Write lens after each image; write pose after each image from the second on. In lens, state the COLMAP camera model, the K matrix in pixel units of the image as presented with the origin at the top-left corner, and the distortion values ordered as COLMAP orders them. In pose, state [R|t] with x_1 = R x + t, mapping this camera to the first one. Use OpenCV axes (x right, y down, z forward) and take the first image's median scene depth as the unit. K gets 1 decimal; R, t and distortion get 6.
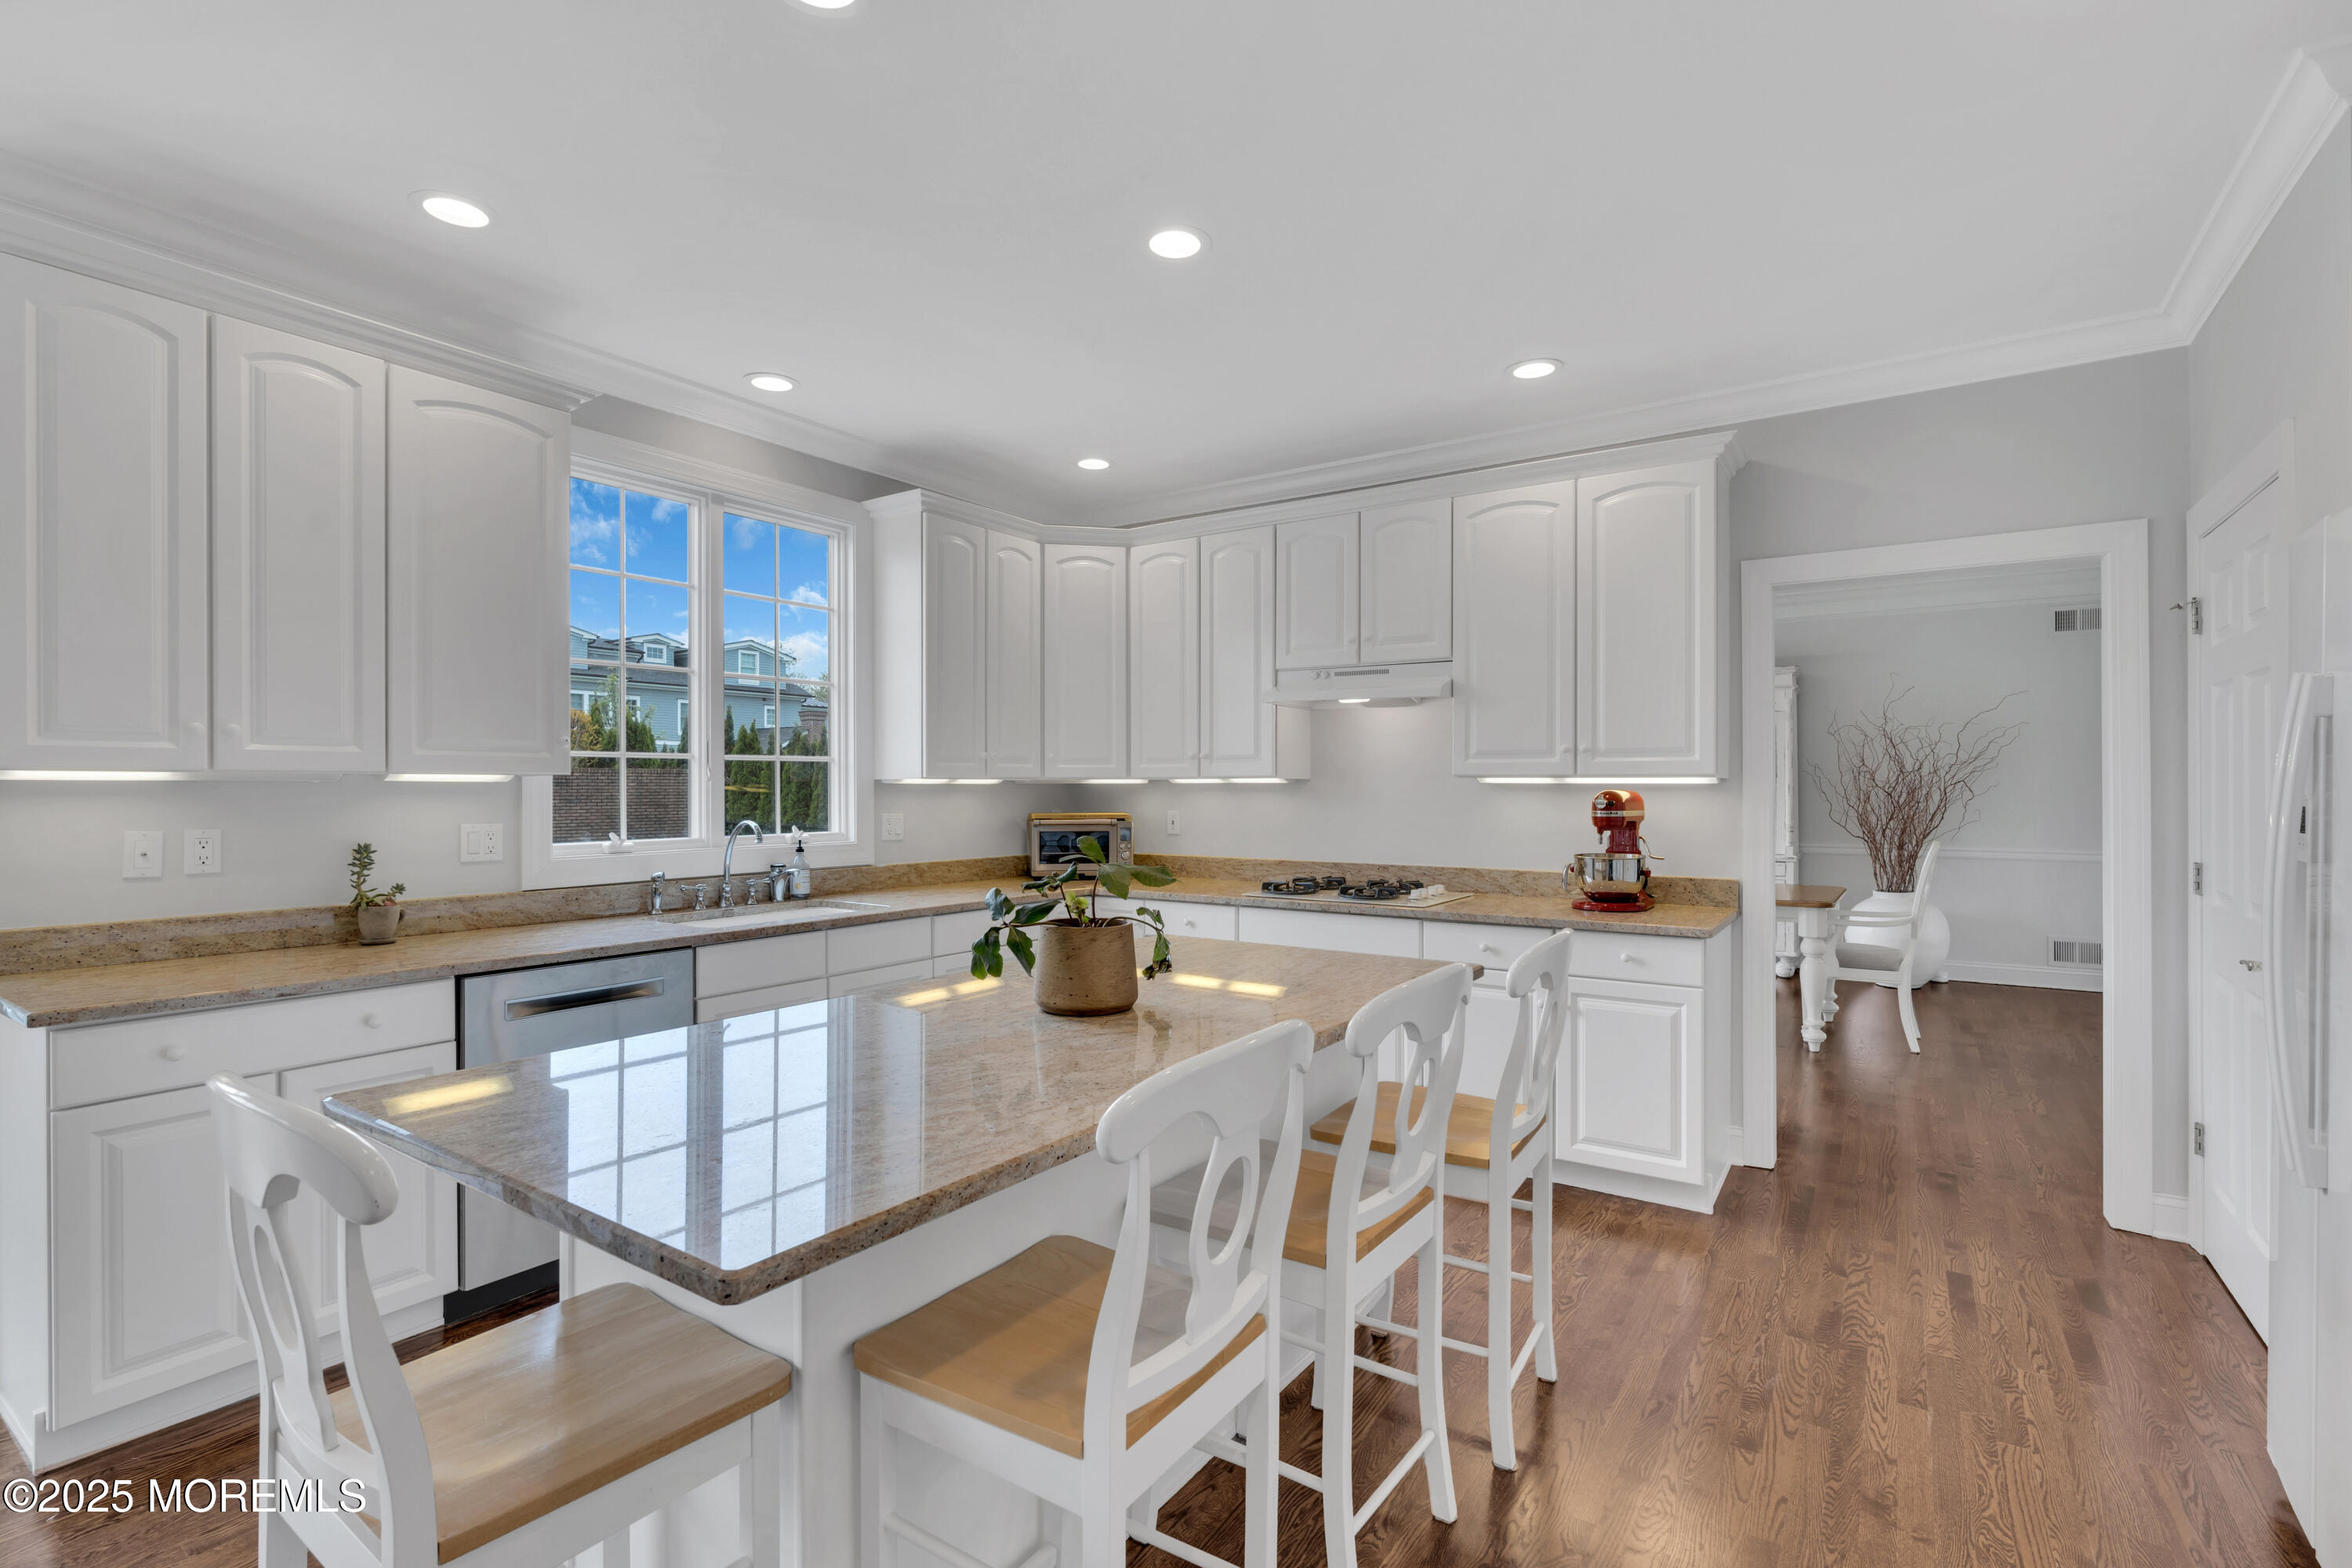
lens RADIAL K [[1039.5, 0, 1176.0], [0, 1039.5, 784.0], [0, 0, 1]] dist [-0.003347, 0.000160]
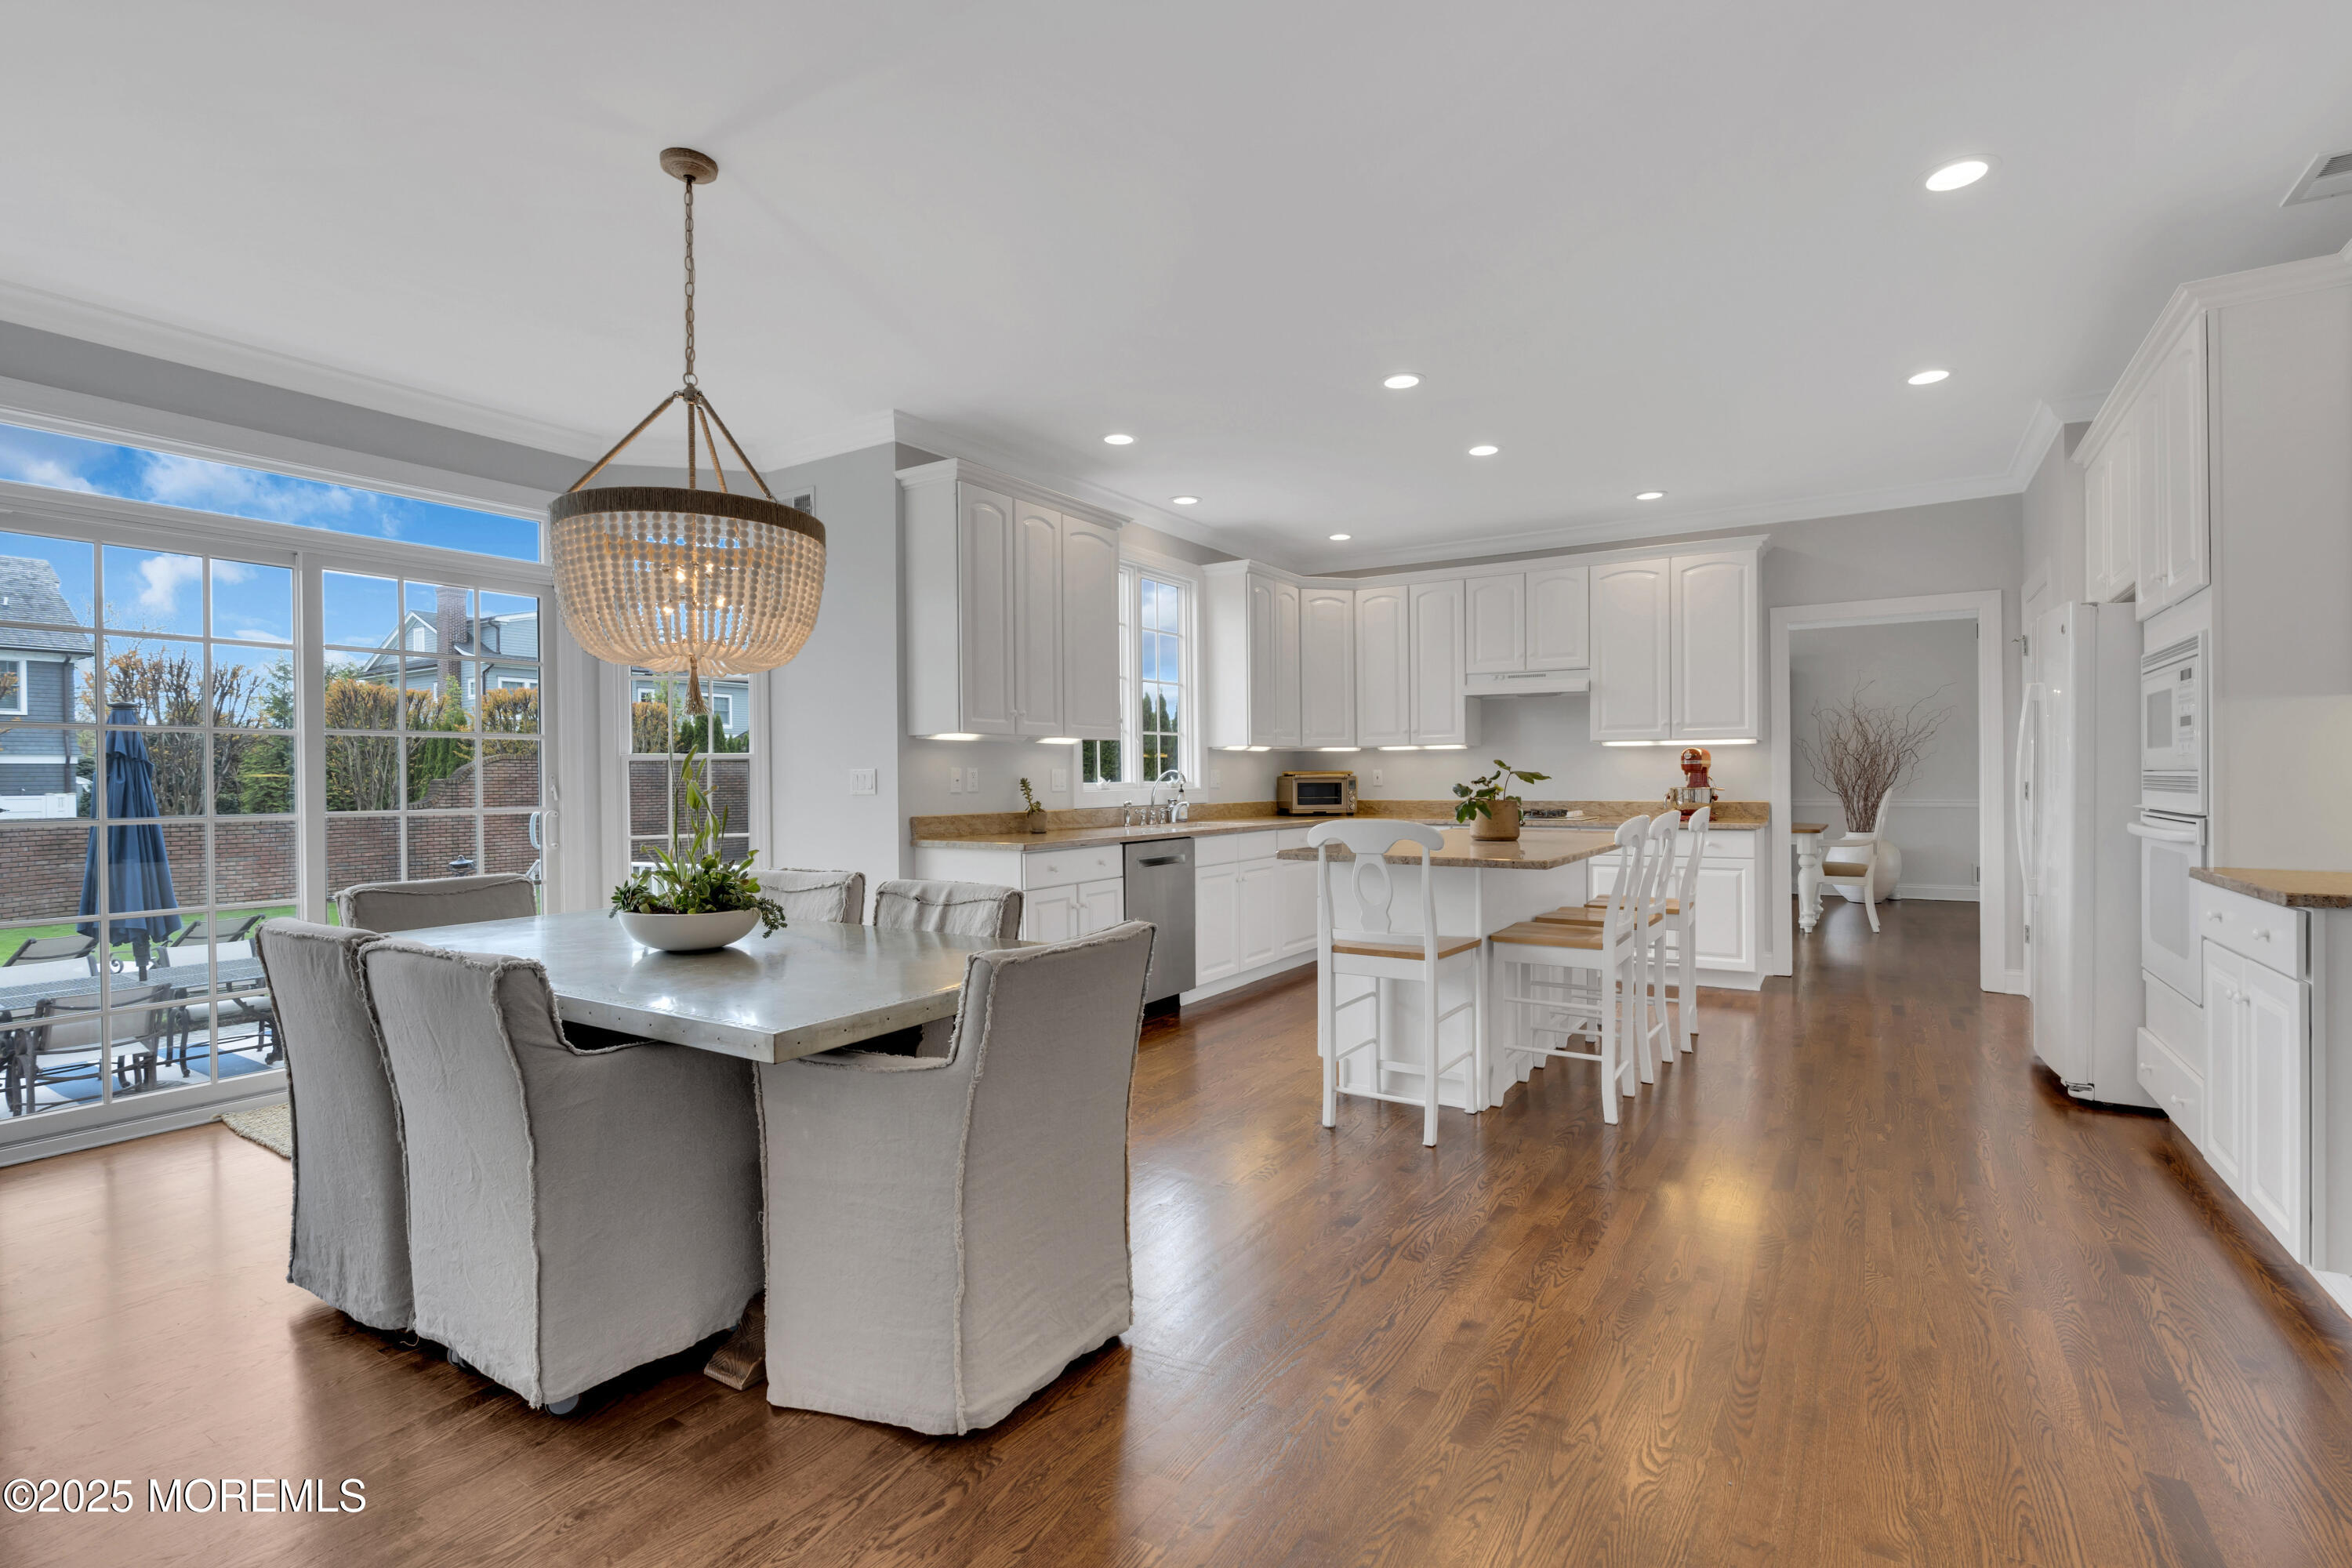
lens RADIAL K [[1081.9, 0, 1167.4], [0, 1081.9, 779.4], [0, 0, 1]] dist [-0.001135, 0.000211]
pose [[0.999330, -0.007551, 0.035825, -0.444386], [0.007421, 0.999965, 0.003776, 0.040290], [-0.035852, -0.003508, 0.999351, -0.637996]]
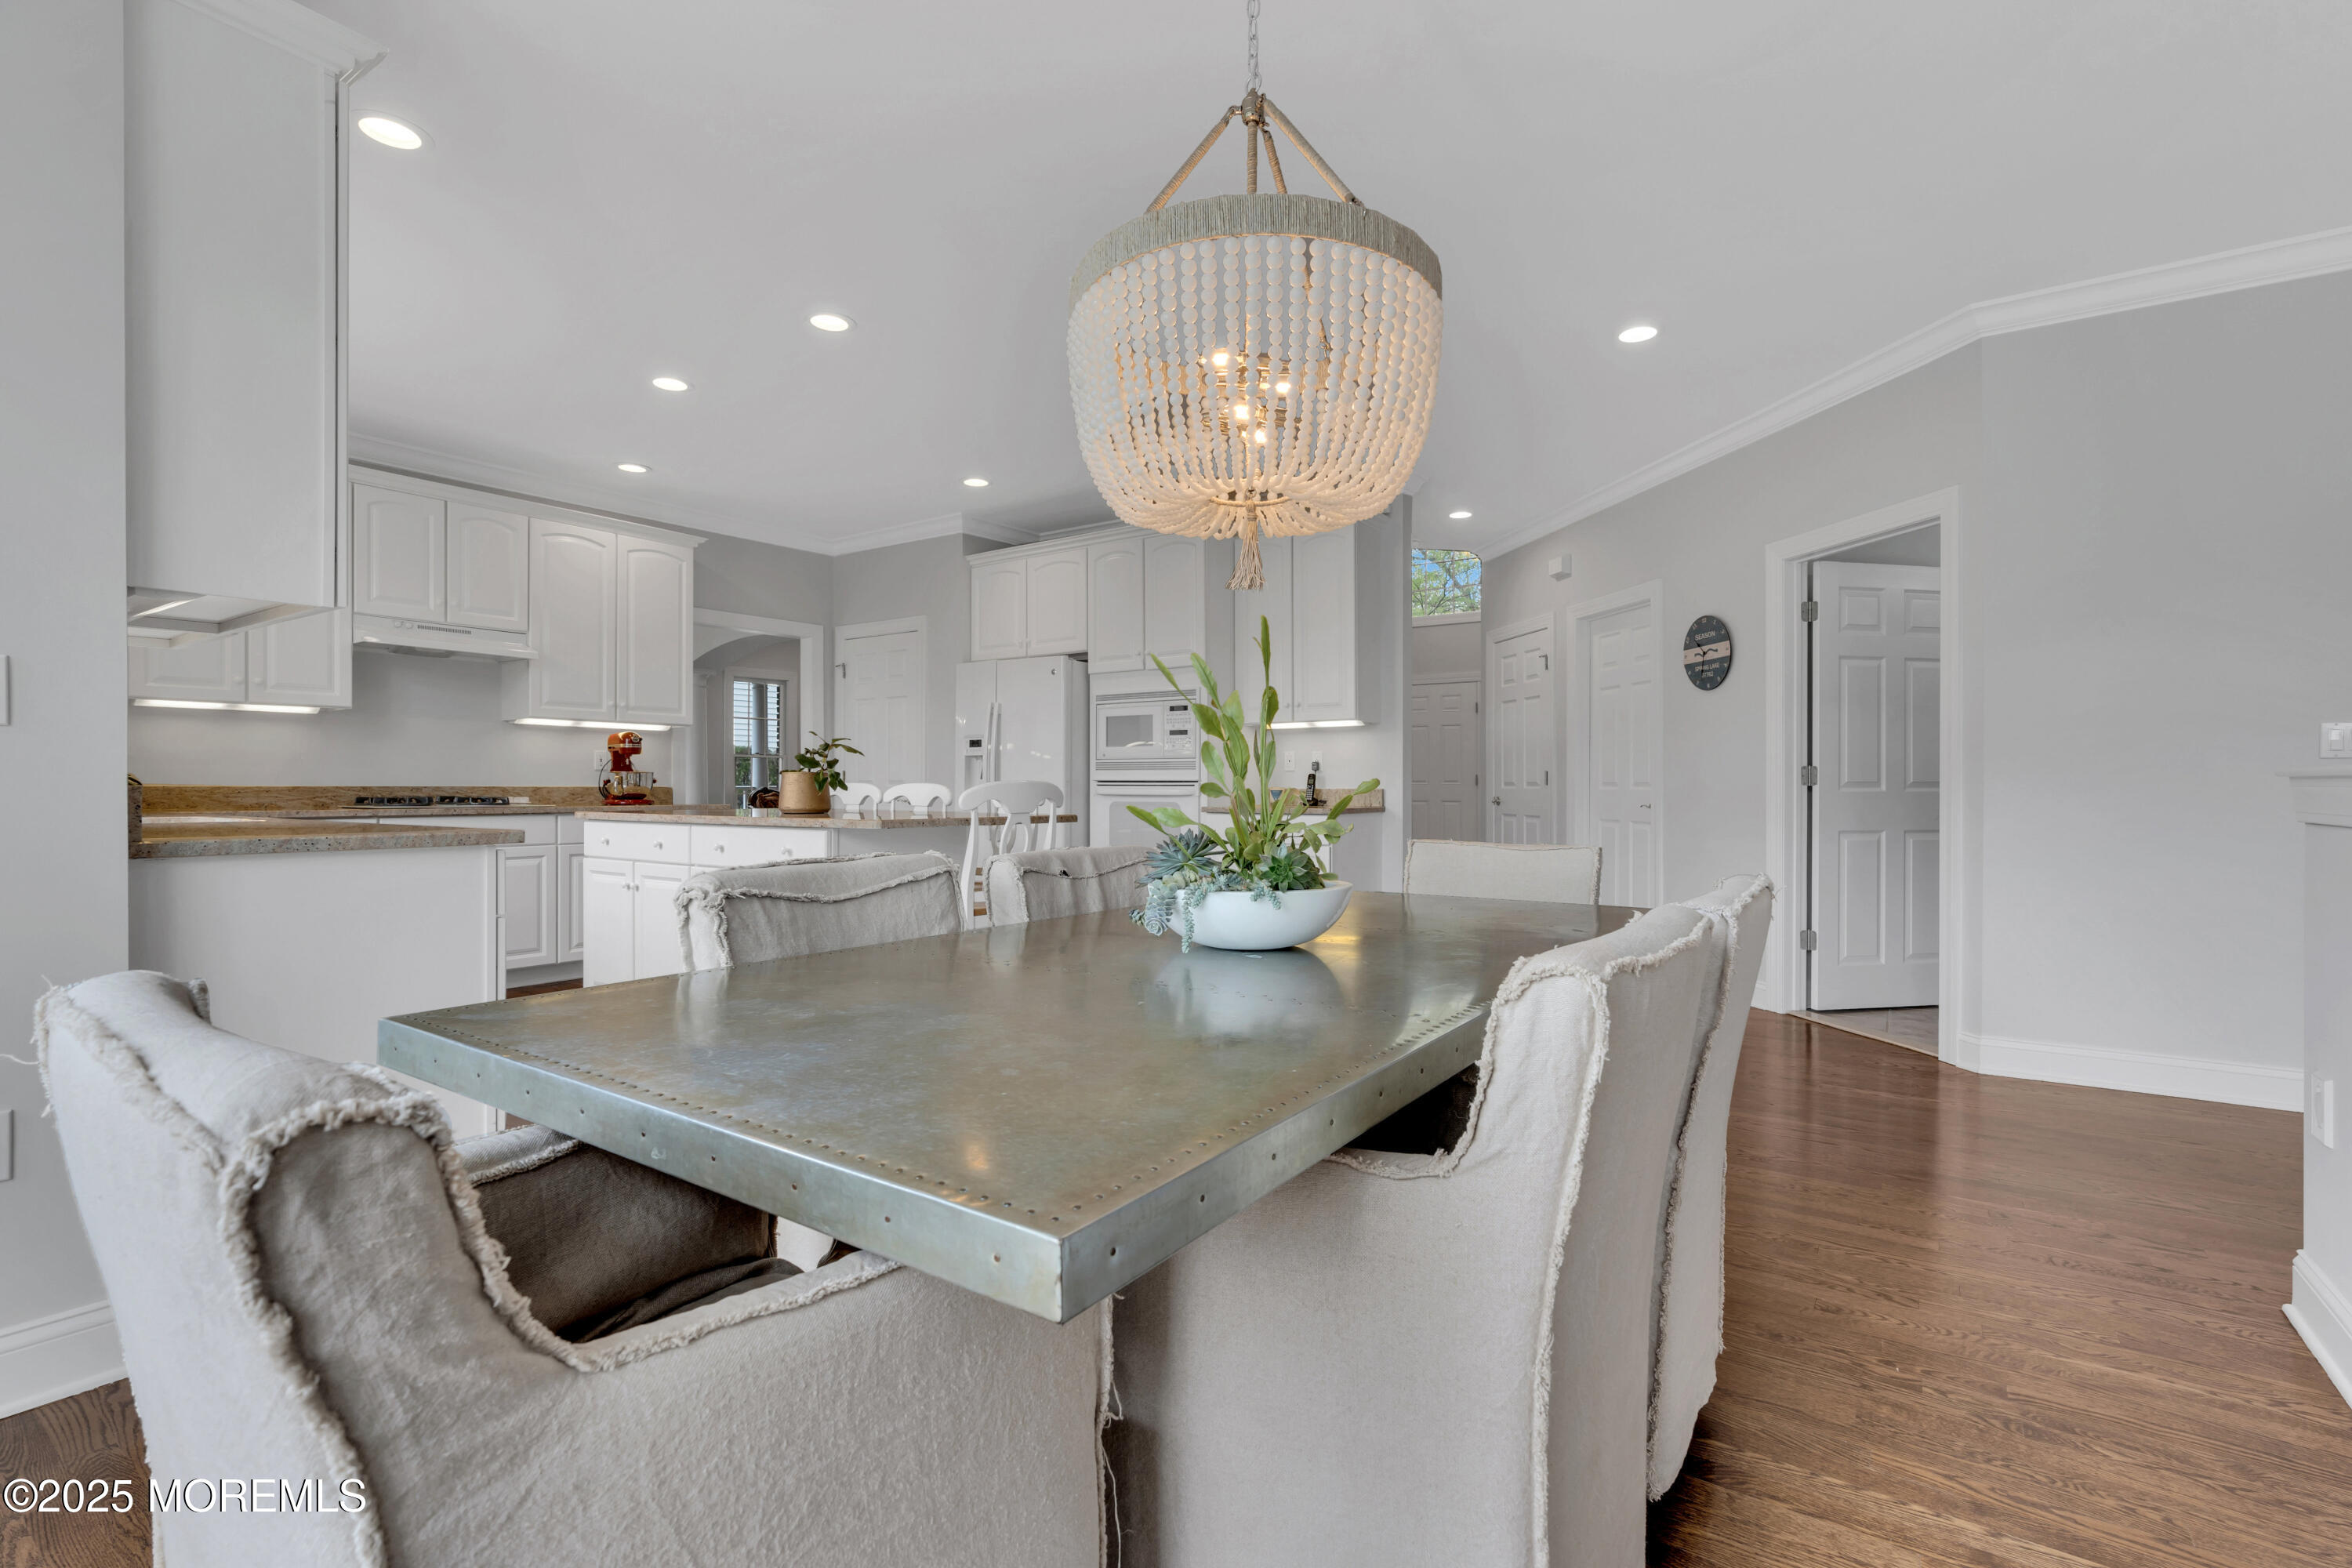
lens RADIAL K [[1054.1, 0, 1176.0], [0, 1054.1, 784.0], [0, 0, 1]] dist [0.010213, 0.000211]
pose [[0.001302, -0.004832, 0.999987, -1.167785], [-0.000196, 0.999988, 0.004832, 0.076380], [-0.999999, -0.000202, 0.001301, 0.134697]]
